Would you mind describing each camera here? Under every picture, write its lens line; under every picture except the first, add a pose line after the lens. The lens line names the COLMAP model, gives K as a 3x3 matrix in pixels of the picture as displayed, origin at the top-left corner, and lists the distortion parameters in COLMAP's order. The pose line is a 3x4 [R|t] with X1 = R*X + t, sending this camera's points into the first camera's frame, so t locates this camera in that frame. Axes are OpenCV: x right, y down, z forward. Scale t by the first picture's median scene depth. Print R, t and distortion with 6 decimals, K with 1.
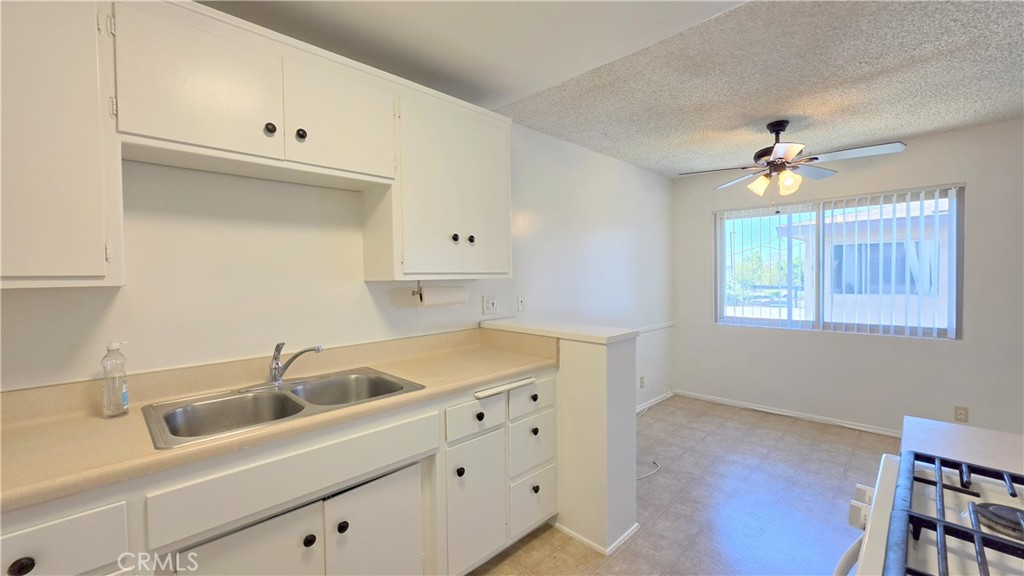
lens RADIAL K [[415.4, 0, 512.0], [0, 415.4, 288.0], [0, 0, 1]] dist [-0.001333, -0.000157]
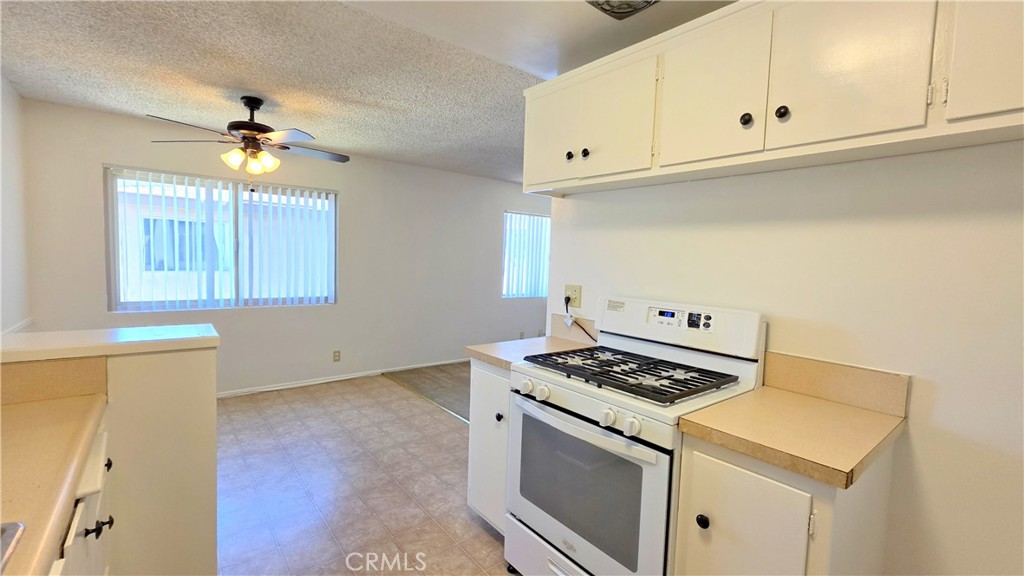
lens RADIAL K [[424.4, 0, 507.2], [0, 424.4, 286.4], [0, 0, 1]] dist [-0.001374, -0.000164]
pose [[0.121552, -0.048024, 0.991423, -0.264392], [-0.004867, 0.998788, 0.048977, -0.006531], [-0.992573, -0.010779, 0.121171, 0.244694]]
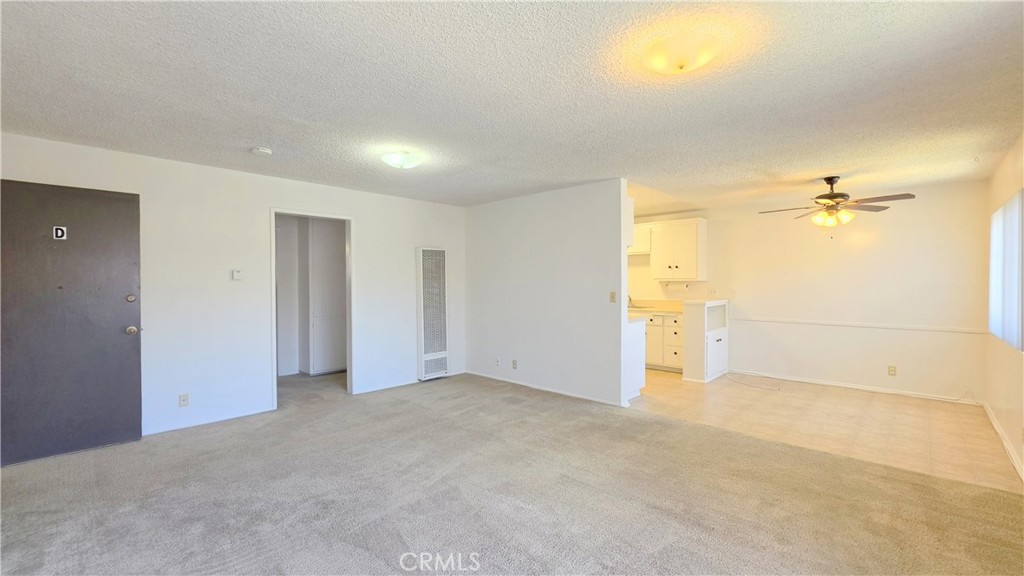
lens RADIAL K [[424.4, 0, 507.2], [0, 424.4, 286.4], [0, 0, 1]] dist [-0.001374, -0.000164]
pose [[0.007182, 0.020426, -0.999766, 1.912576], [-0.029530, 0.999360, 0.020205, -0.004372], [0.999538, 0.029378, 0.007781, -0.136456]]
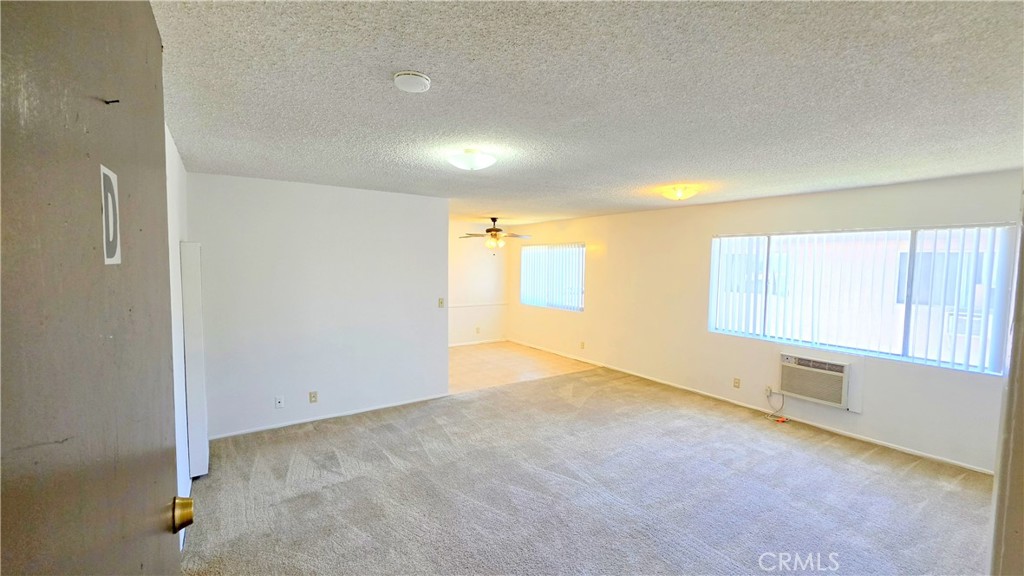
lens RADIAL K [[424.4, 0, 507.2], [0, 424.4, 286.4], [0, 0, 1]] dist [-0.001374, -0.000164]
pose [[0.980502, 0.036834, -0.193025, 1.067667], [-0.031695, 0.999058, 0.029641, -0.066075], [0.193935, -0.022945, 0.980746, -1.263249]]
